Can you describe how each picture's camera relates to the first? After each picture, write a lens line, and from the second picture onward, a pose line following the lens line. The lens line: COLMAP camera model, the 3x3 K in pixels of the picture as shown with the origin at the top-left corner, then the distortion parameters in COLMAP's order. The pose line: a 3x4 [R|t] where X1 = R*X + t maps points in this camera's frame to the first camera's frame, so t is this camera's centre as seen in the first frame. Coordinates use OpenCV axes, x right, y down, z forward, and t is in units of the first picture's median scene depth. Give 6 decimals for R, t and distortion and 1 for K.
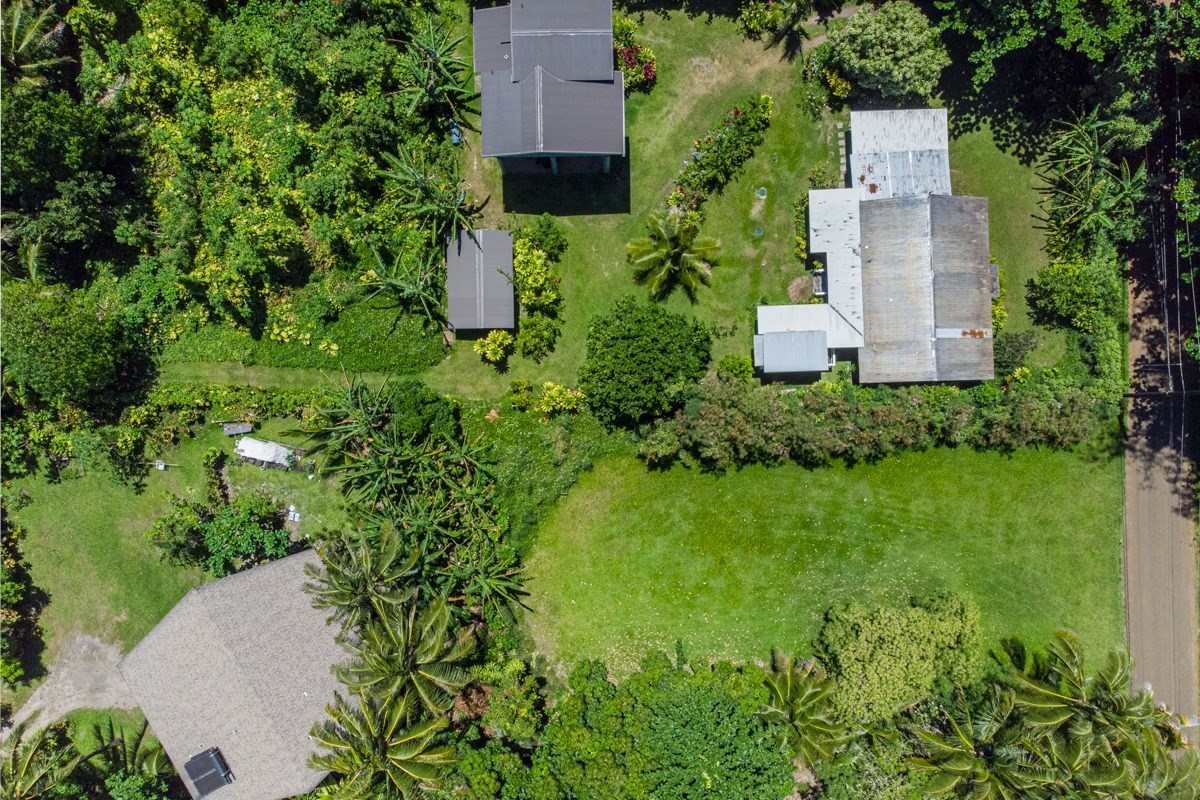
lens RADIAL K [[895.9, 0, 621.4], [0, 895.9, 401.8], [0, 0, 1]] dist [0.008112, 0.000261]
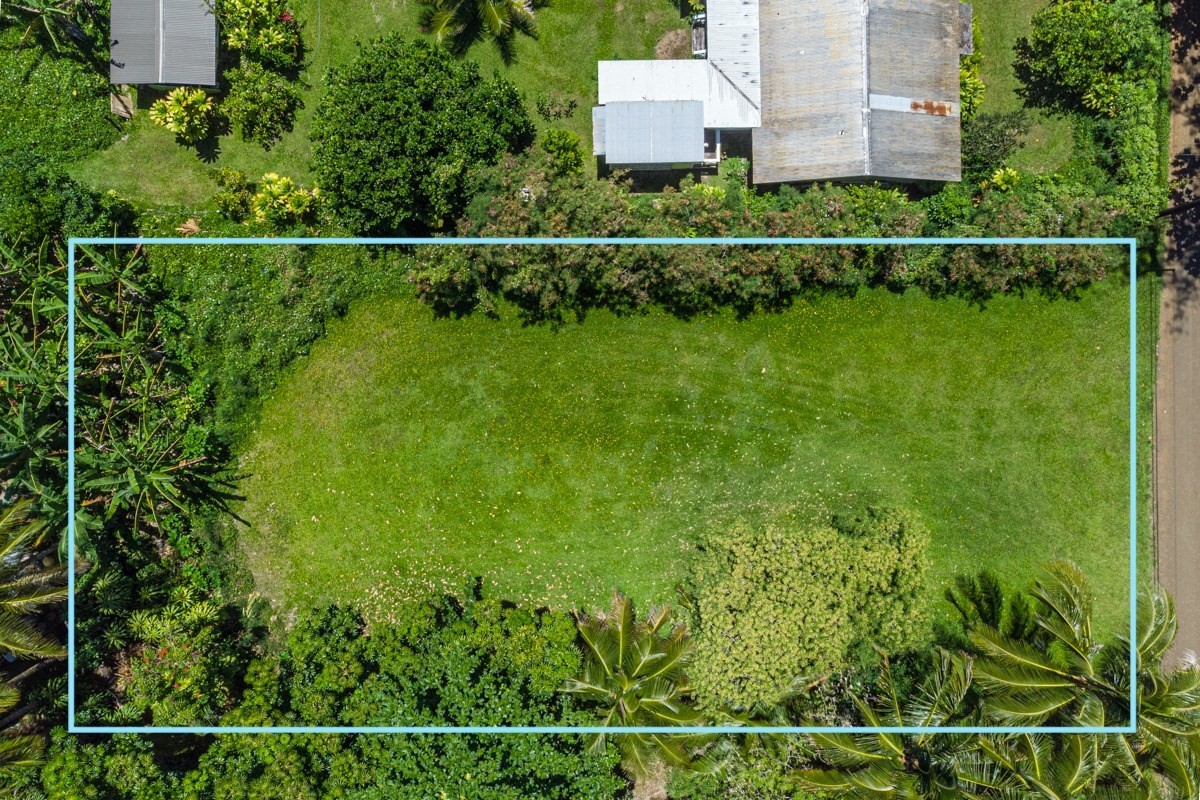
lens RADIAL K [[933.8, 0, 624.5], [0, 933.8, 370.2], [0, 0, 1]] dist [0.030733, -0.027174]
pose [[0.999817, 0.017276, 0.008175, 0.167247], [-0.017319, 0.999836, 0.005234, 0.109841], [-0.008083, -0.005375, 0.999953, 0.320167]]
